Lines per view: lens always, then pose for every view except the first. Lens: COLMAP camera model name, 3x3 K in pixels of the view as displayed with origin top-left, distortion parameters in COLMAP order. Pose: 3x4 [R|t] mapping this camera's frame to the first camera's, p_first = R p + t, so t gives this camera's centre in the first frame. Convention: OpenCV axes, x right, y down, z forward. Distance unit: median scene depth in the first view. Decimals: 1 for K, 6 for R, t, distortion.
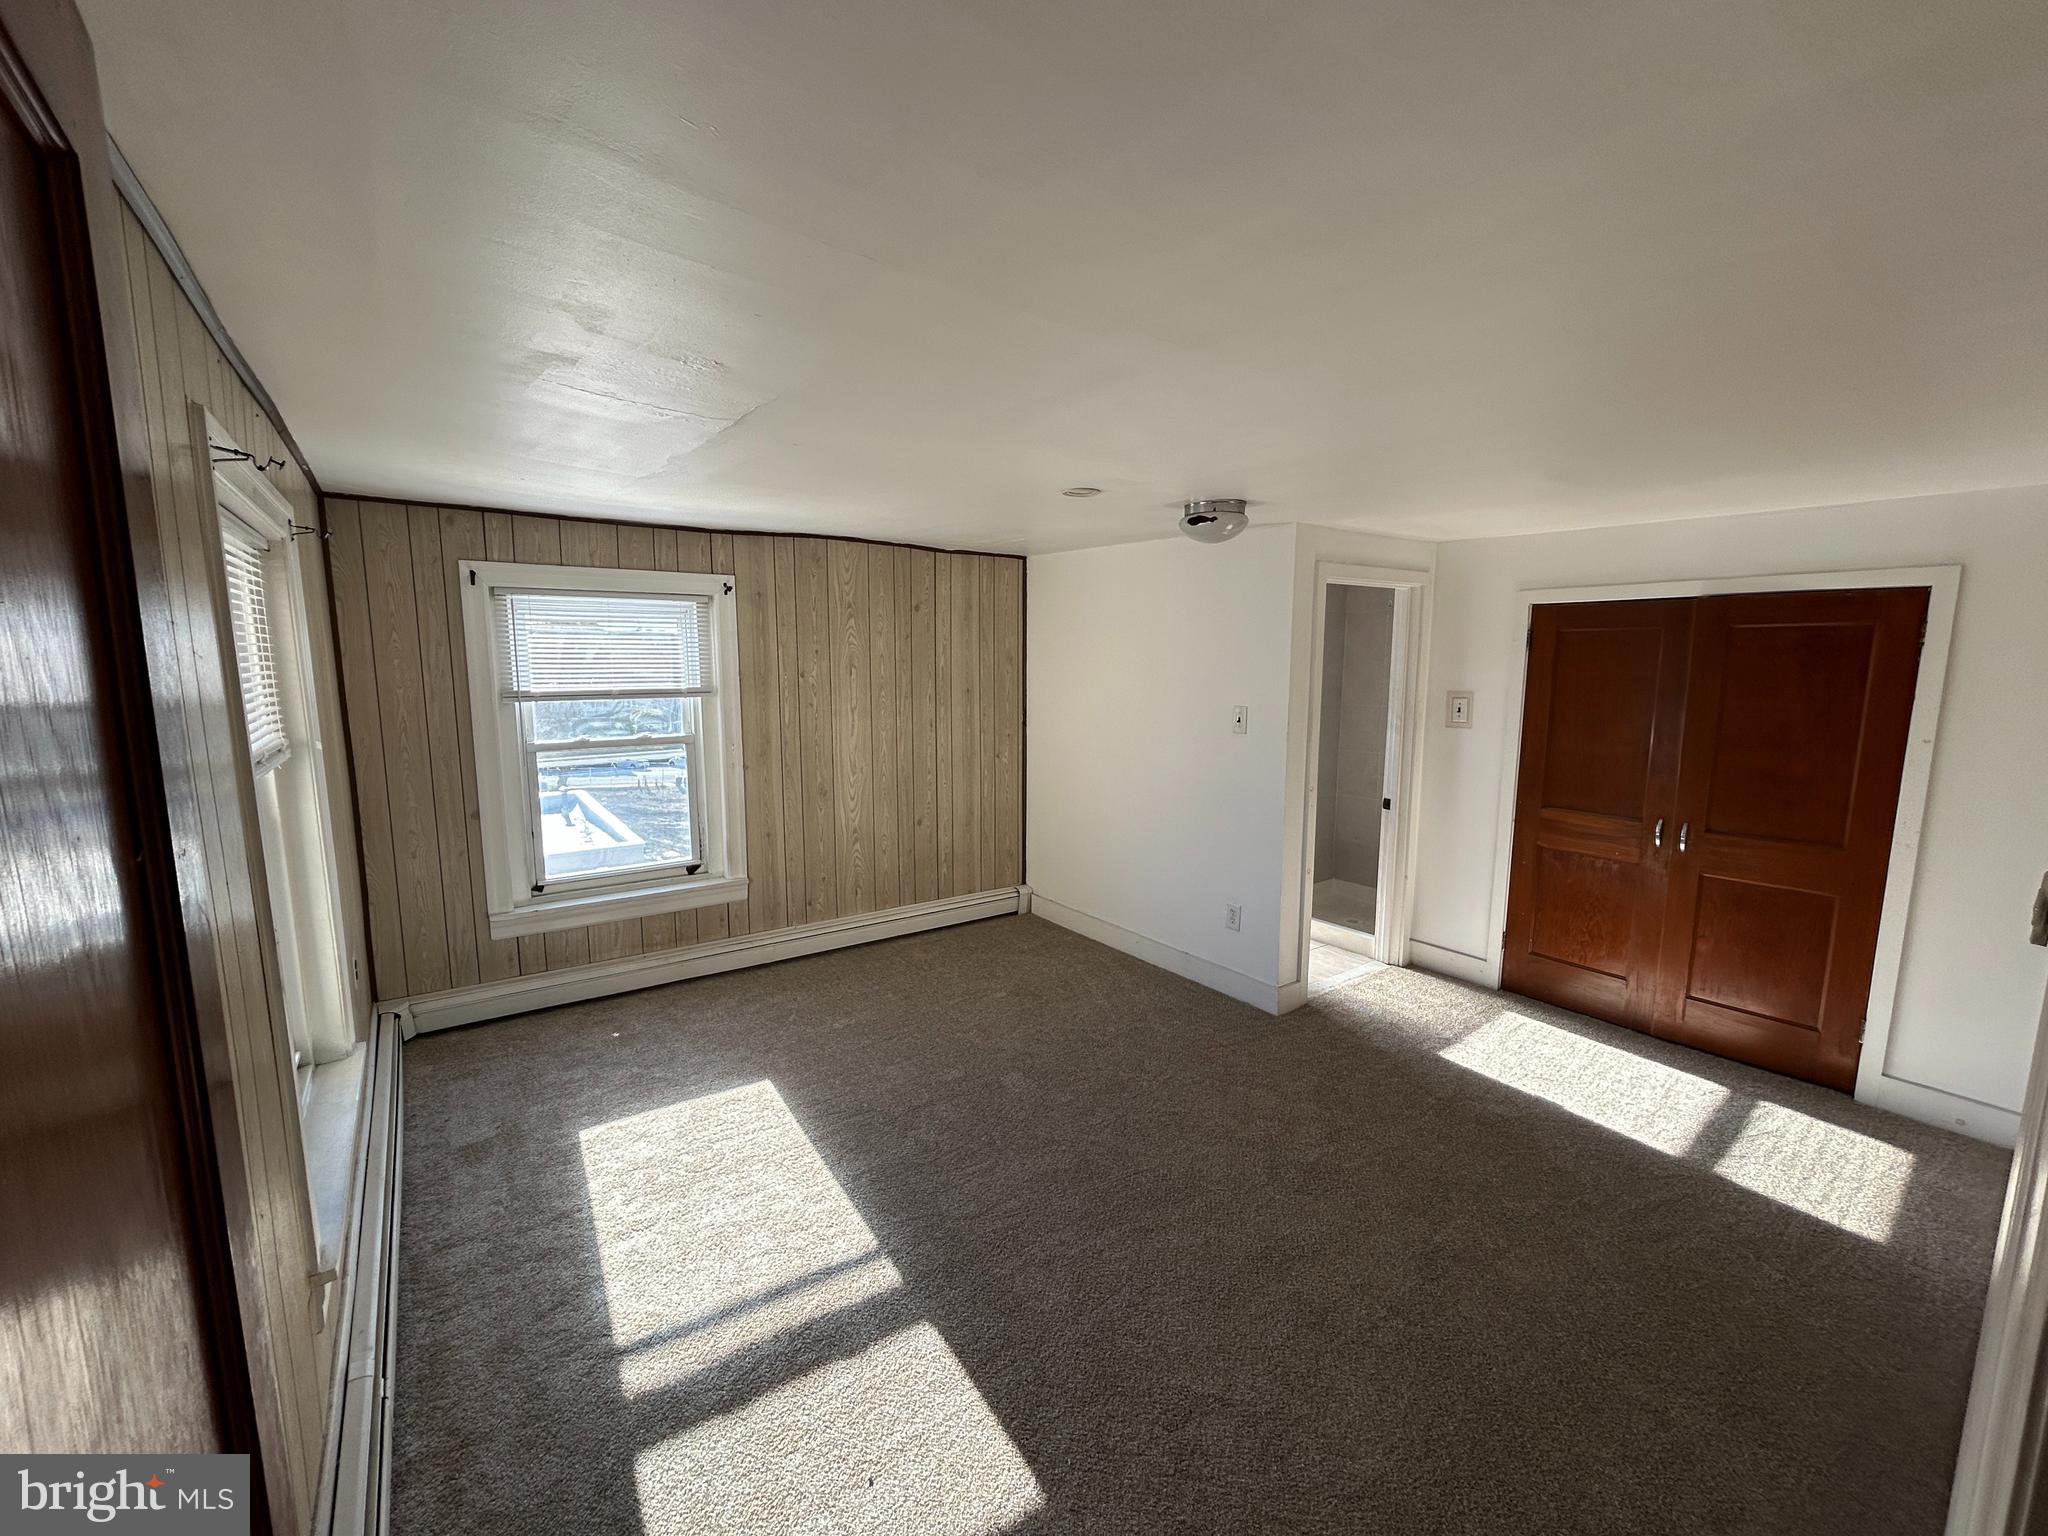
lens RADIAL K [[827.8, 0, 1024.0], [0, 827.8, 768.0], [0, 0, 1]] dist [-0.002827, -0.000332]
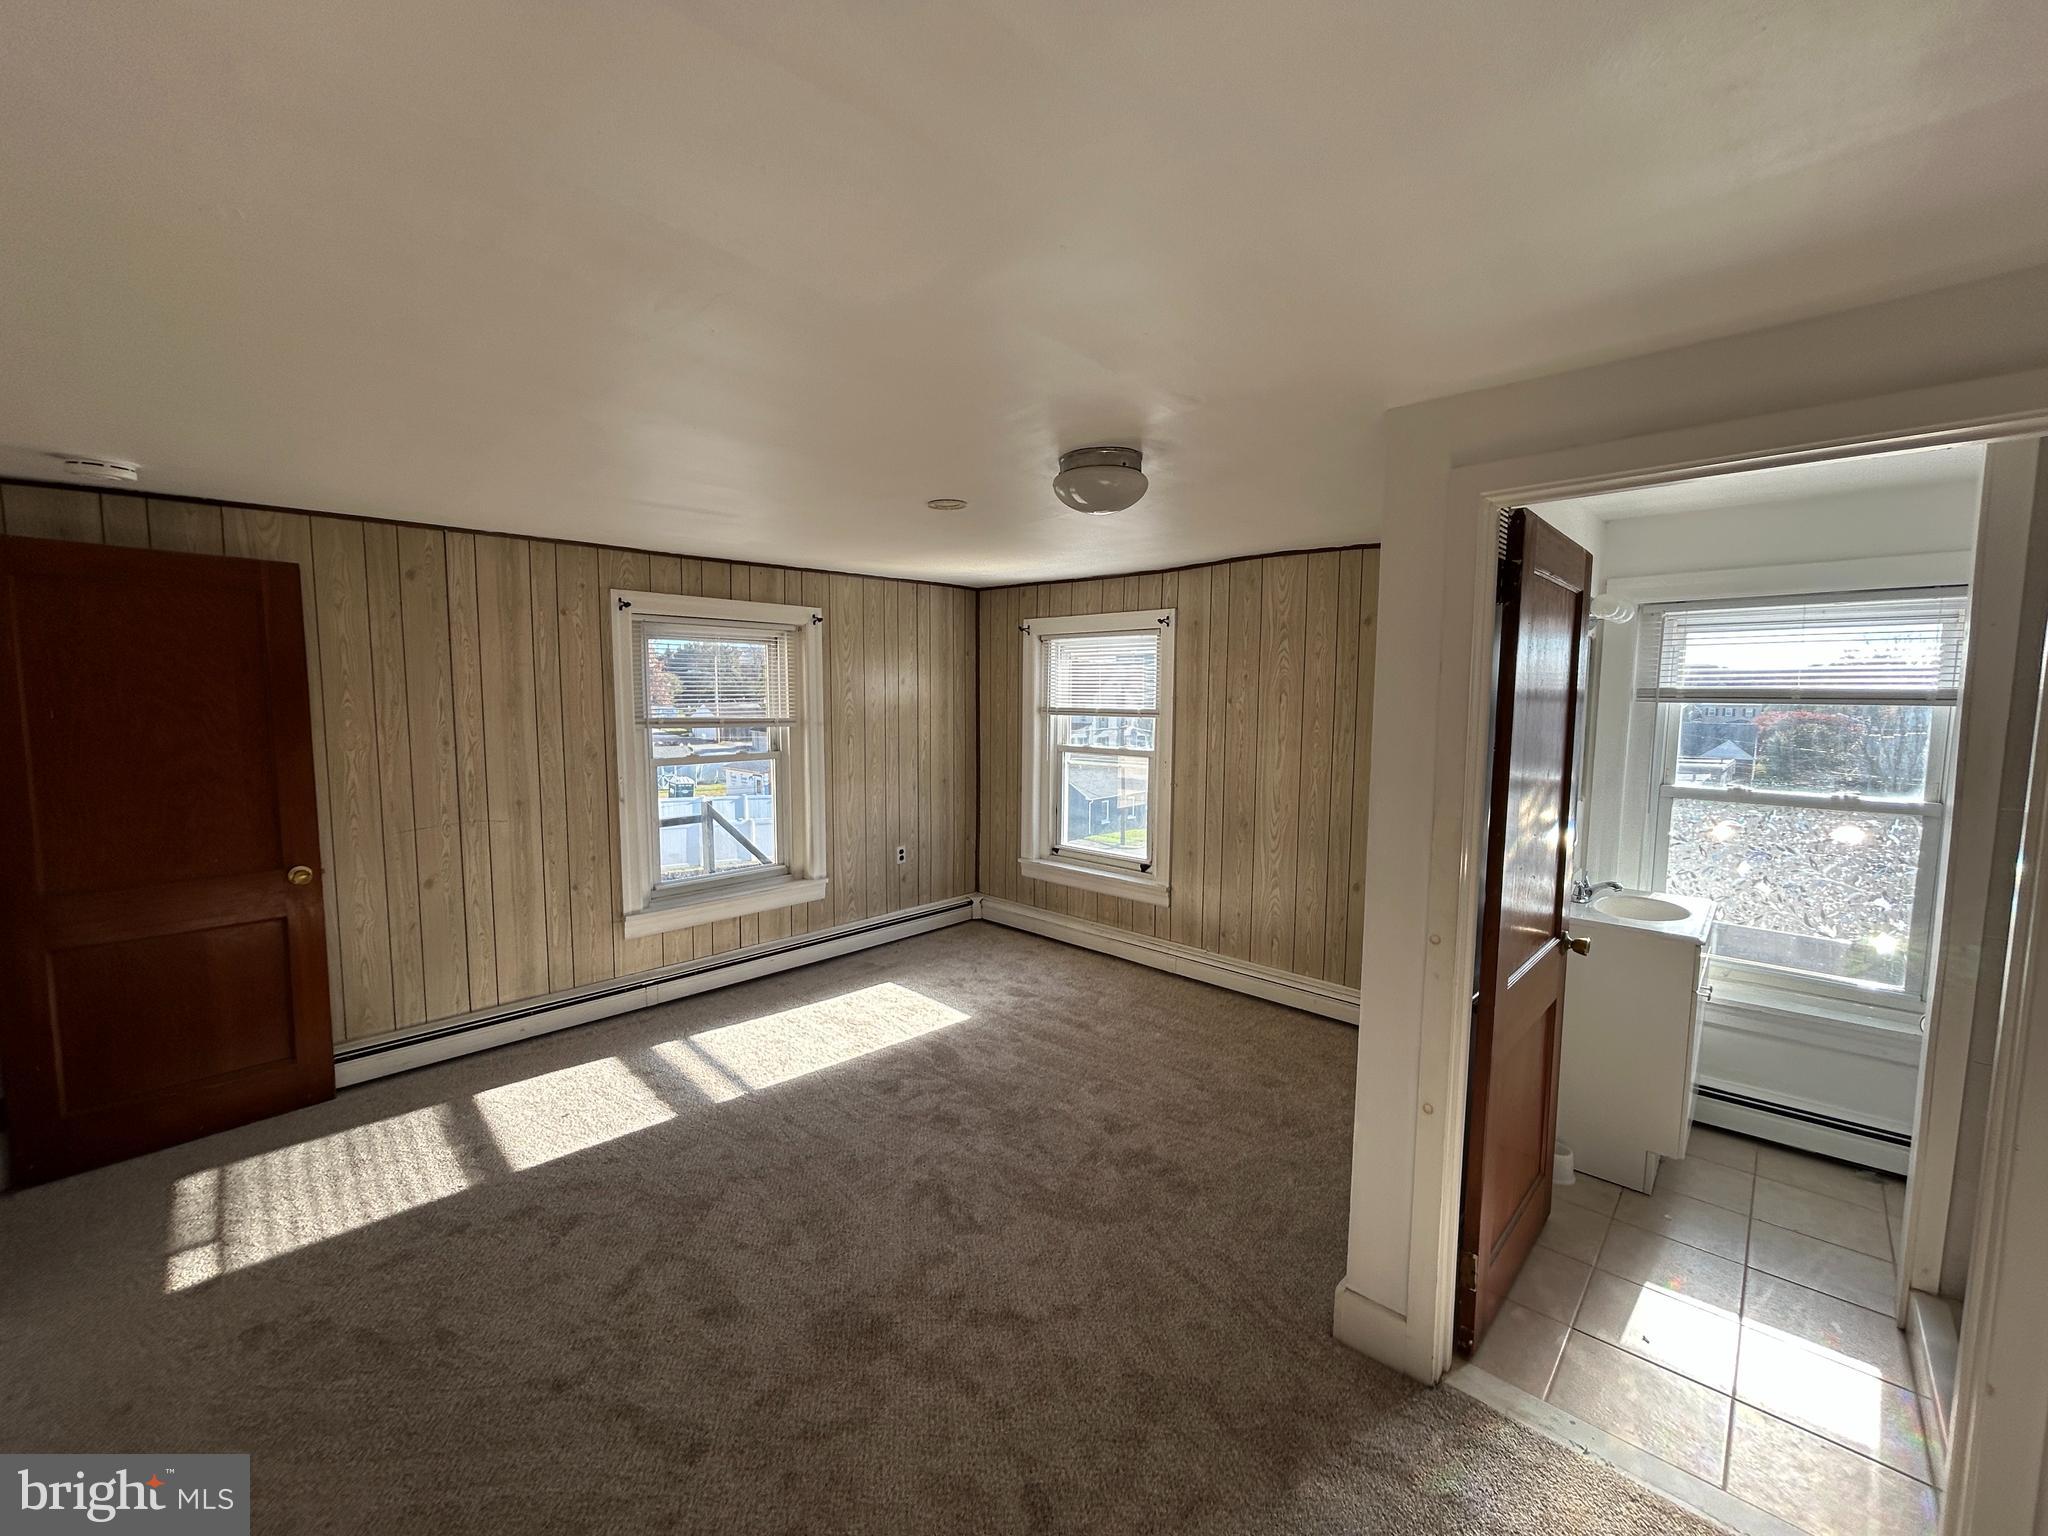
lens RADIAL K [[827.8, 0, 1024.0], [0, 827.8, 768.0], [0, 0, 1]] dist [-0.002827, -0.000332]
pose [[0.206094, 0.088896, -0.974486, 0.715132], [-0.137507, 0.988614, 0.061103, -0.065155], [0.968823, 0.121405, 0.215971, 0.613484]]
